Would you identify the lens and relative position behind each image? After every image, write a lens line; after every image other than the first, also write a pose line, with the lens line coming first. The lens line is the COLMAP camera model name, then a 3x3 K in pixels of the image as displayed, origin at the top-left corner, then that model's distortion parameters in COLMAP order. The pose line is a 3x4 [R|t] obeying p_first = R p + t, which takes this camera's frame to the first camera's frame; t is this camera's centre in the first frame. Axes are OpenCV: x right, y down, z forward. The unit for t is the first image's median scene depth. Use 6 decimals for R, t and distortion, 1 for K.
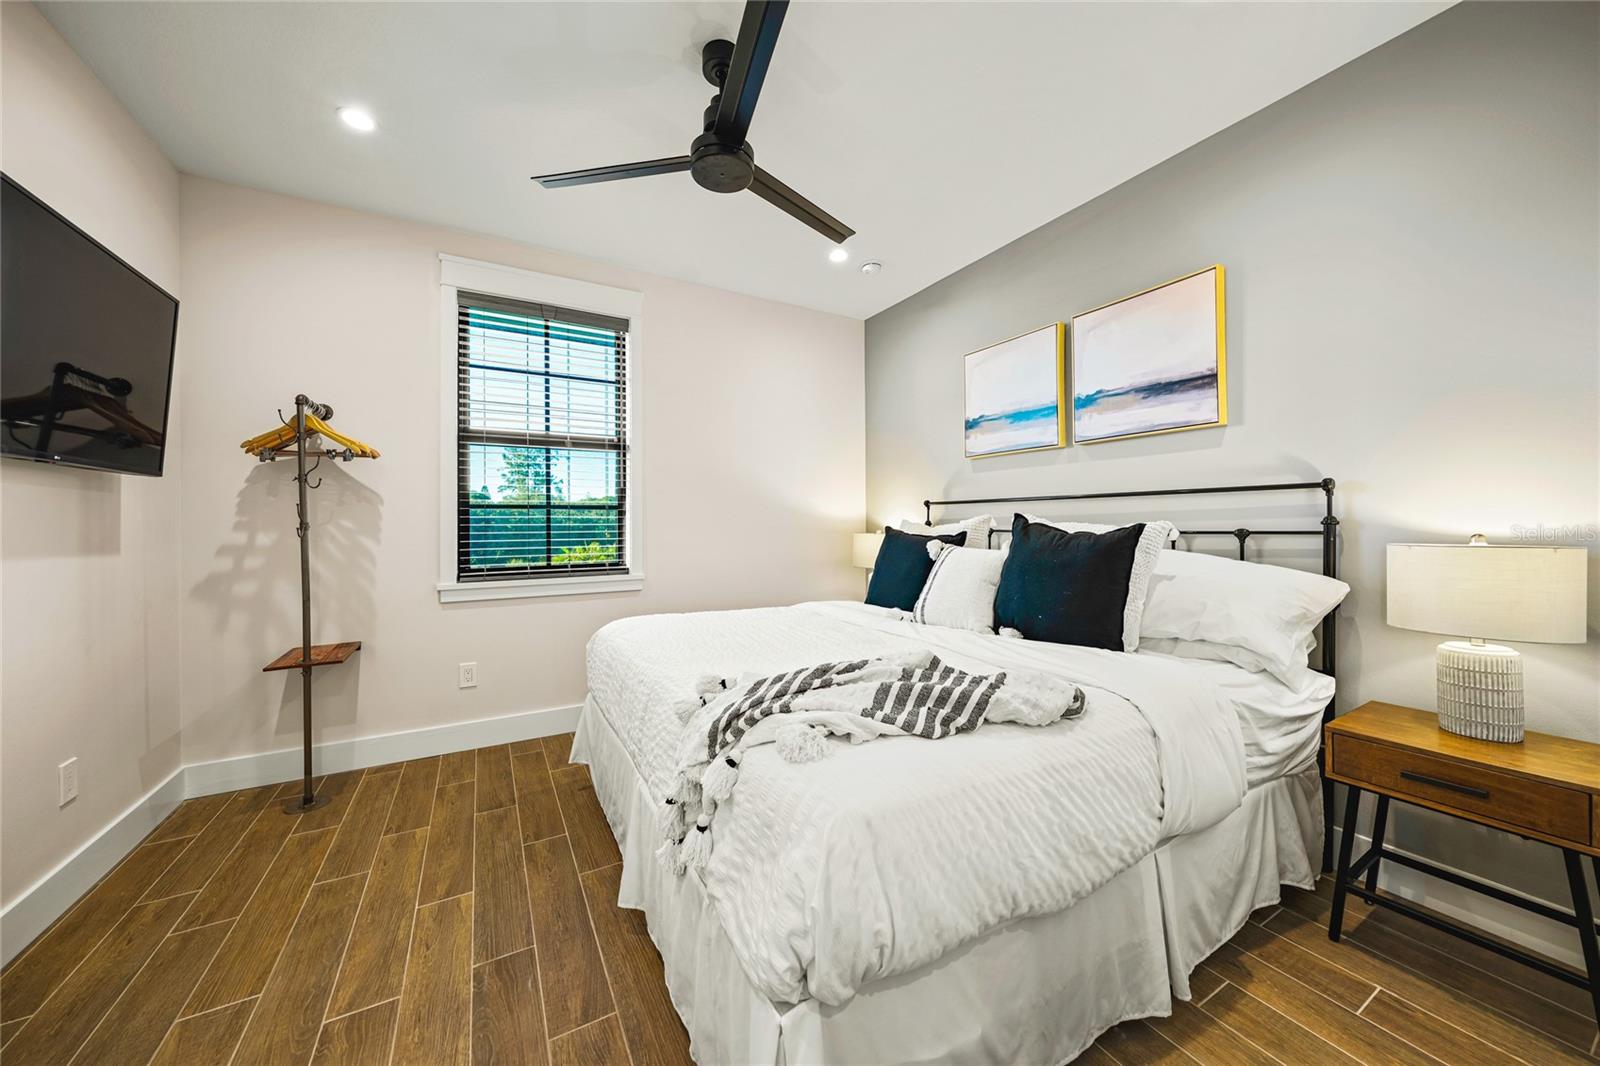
lens RADIAL K [[547.4, 0, 807.3], [0, 547.4, 528.7], [0, 0, 1]] dist [-0.001753, 0.000417]
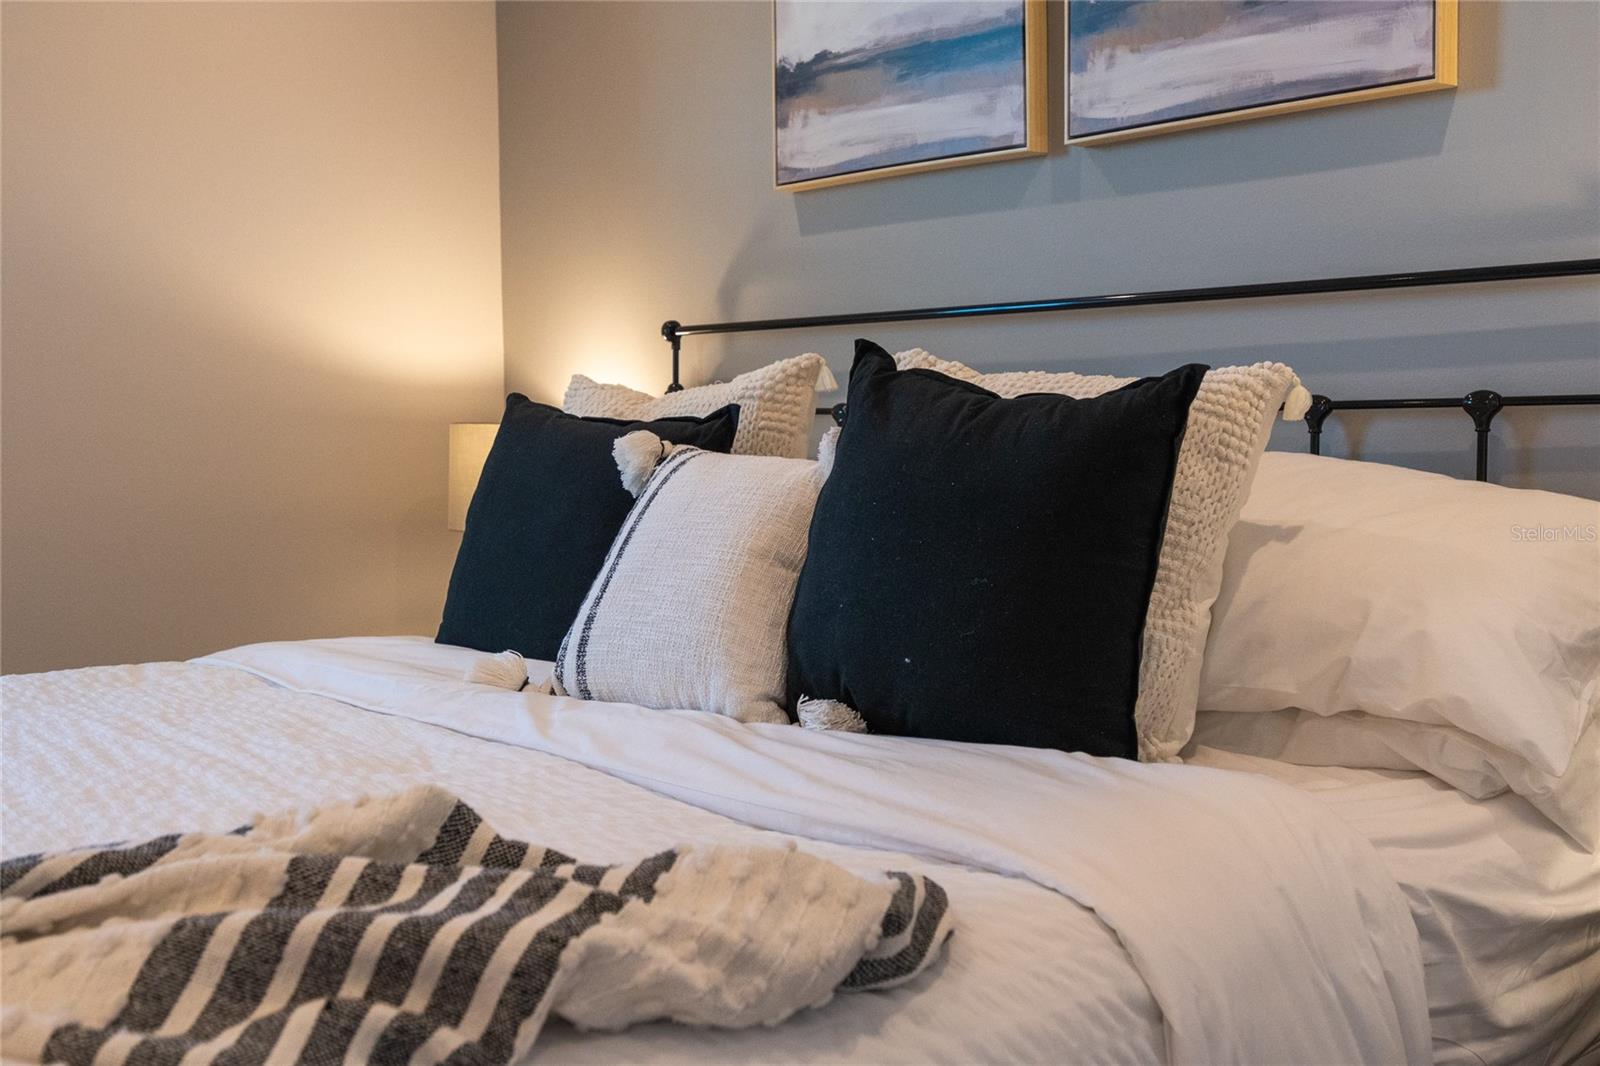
lens RADIAL K [[1616.1, 0, 797.6], [0, 1616.1, 532.7], [0, 0, 1]] dist [0.006338, 0.000000]
pose [[0.972961, -0.016624, 0.230372, 0.148868], [0.002010, 0.997978, 0.063526, 0.027269], [-0.230962, -0.061345, 0.971027, 0.108487]]
